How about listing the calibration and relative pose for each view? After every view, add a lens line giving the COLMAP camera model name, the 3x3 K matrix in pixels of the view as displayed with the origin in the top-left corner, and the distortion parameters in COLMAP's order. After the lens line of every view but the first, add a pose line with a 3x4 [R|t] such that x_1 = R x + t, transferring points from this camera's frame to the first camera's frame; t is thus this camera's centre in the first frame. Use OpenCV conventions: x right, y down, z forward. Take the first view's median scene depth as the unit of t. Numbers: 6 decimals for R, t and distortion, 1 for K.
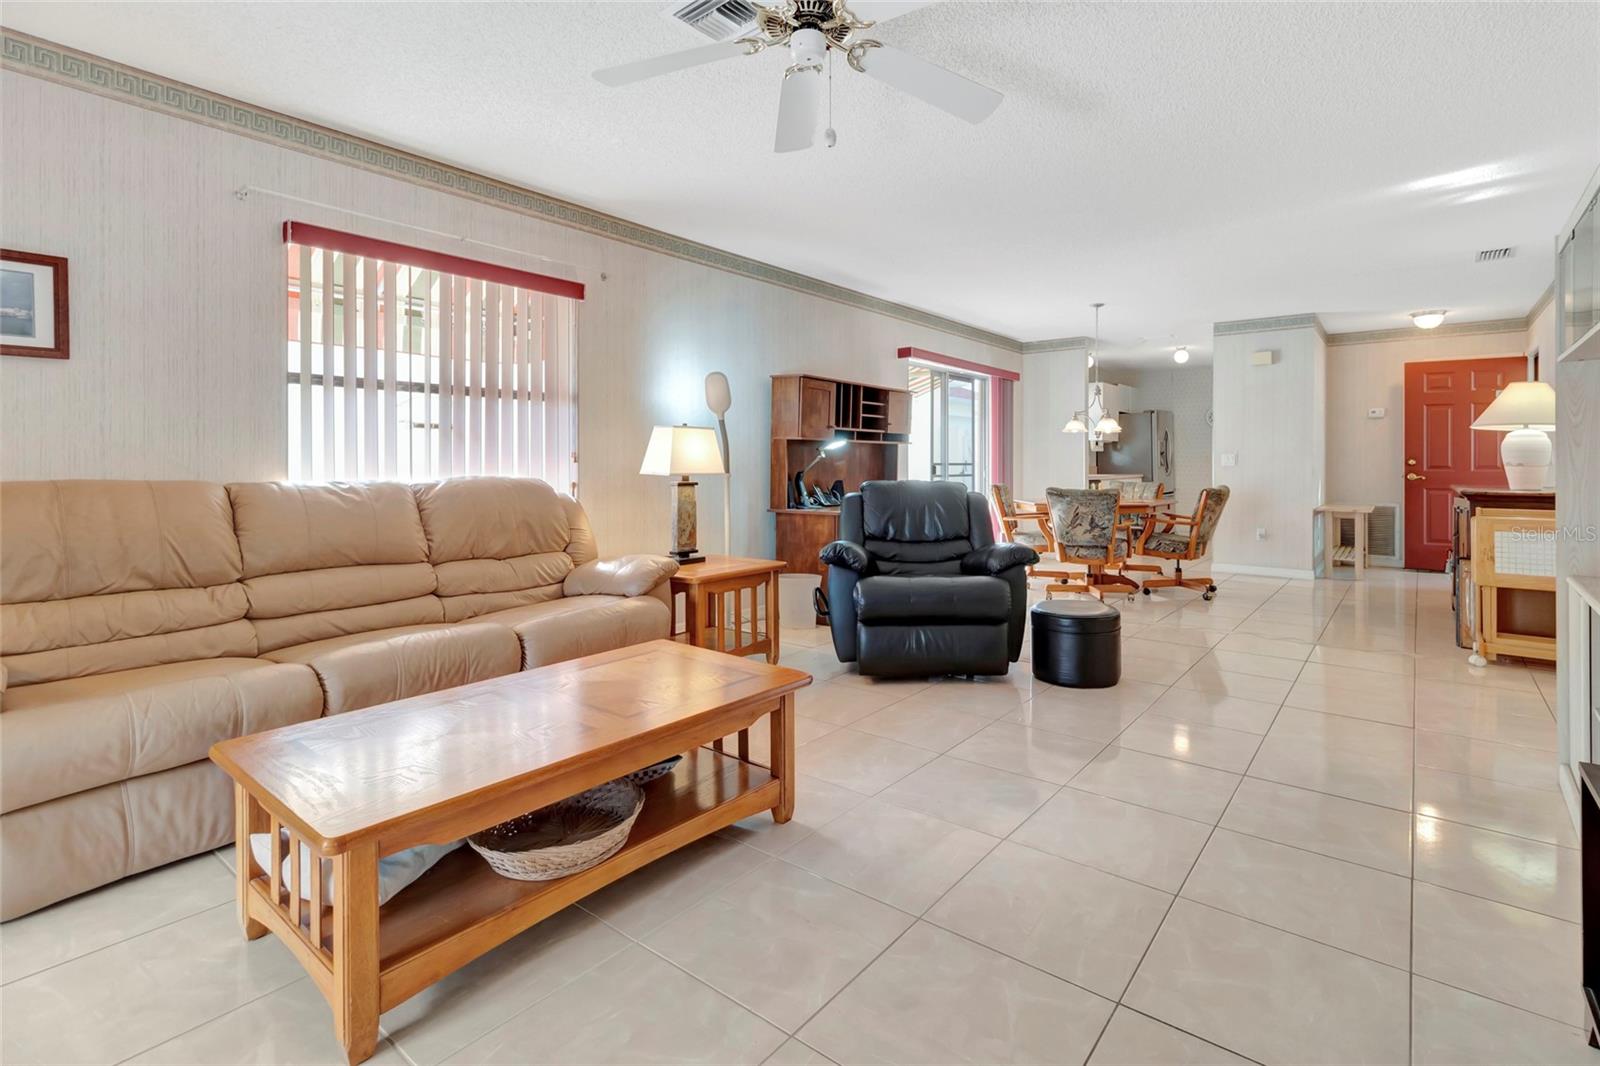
lens RADIAL K [[747.3, 0, 849.7], [0, 747.3, 467.3], [0, 0, 1]] dist [0.001660, 0.001703]
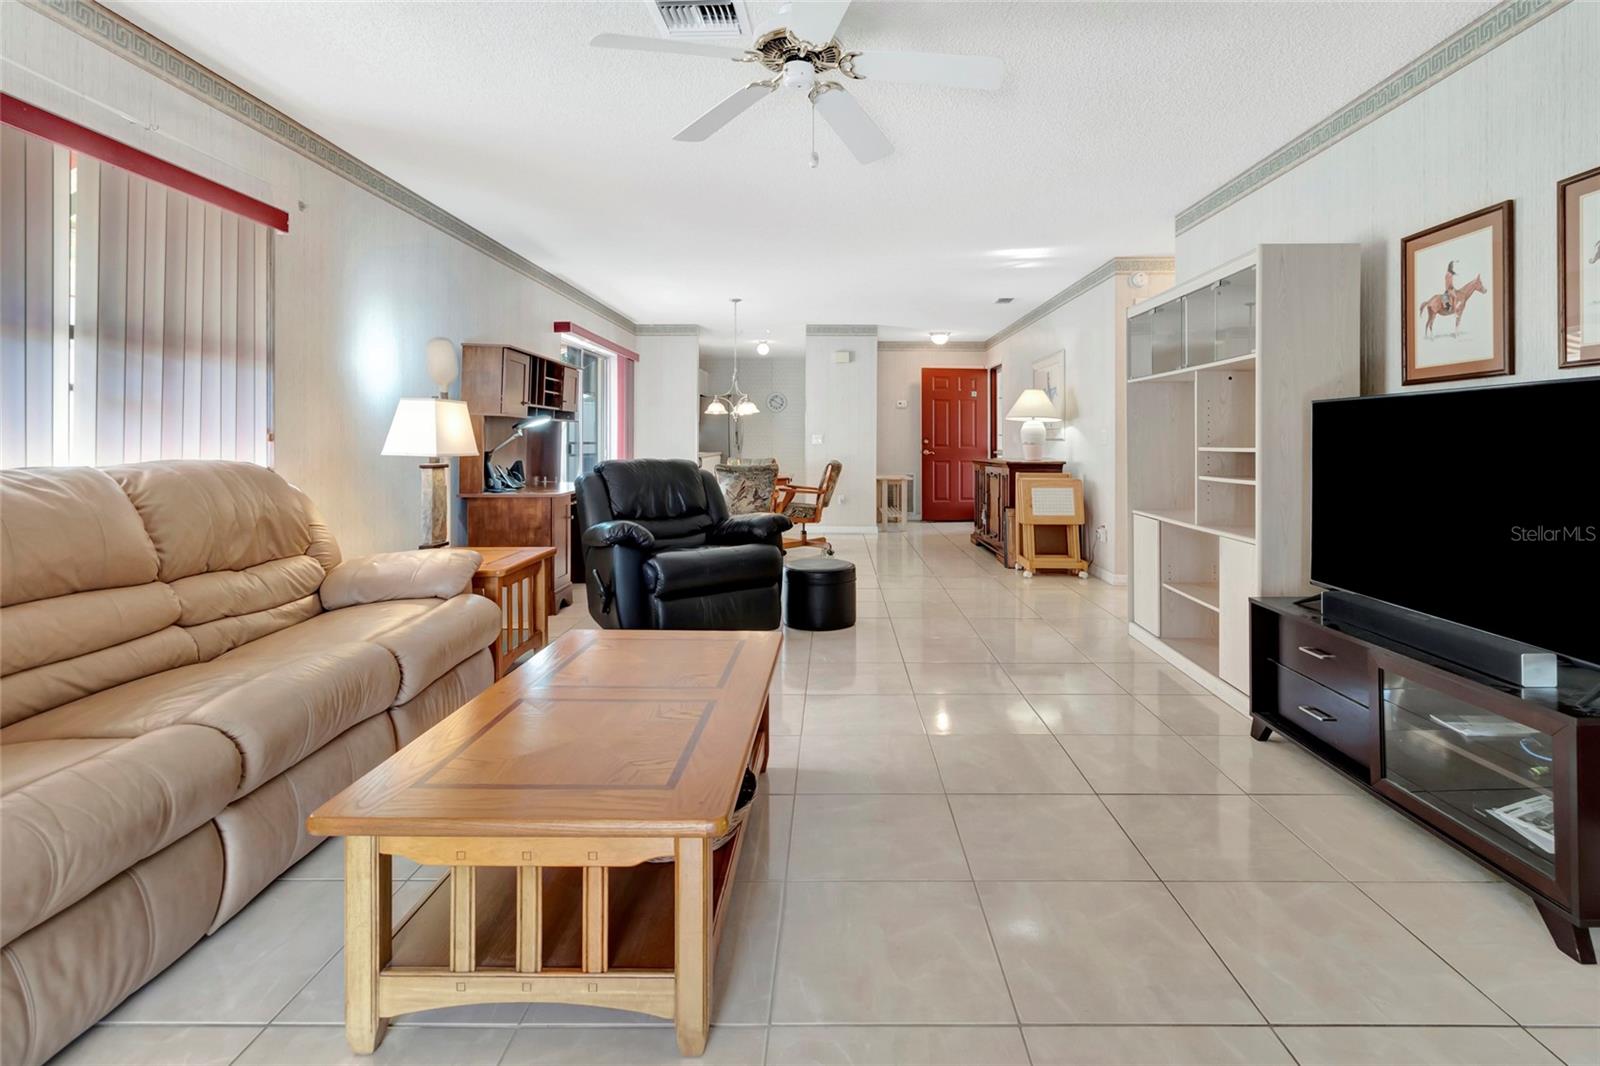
lens RADIAL K [[747.3, 0, 838.3], [0, 747.3, 439.8], [0, 0, 1]] dist [0.001660, 0.001703]
pose [[0.799667, 0.002575, 0.600439, -0.336356], [0.002486, 0.999968, -0.007599, -0.000270], [-0.600439, 0.007570, 0.799635, 0.029482]]
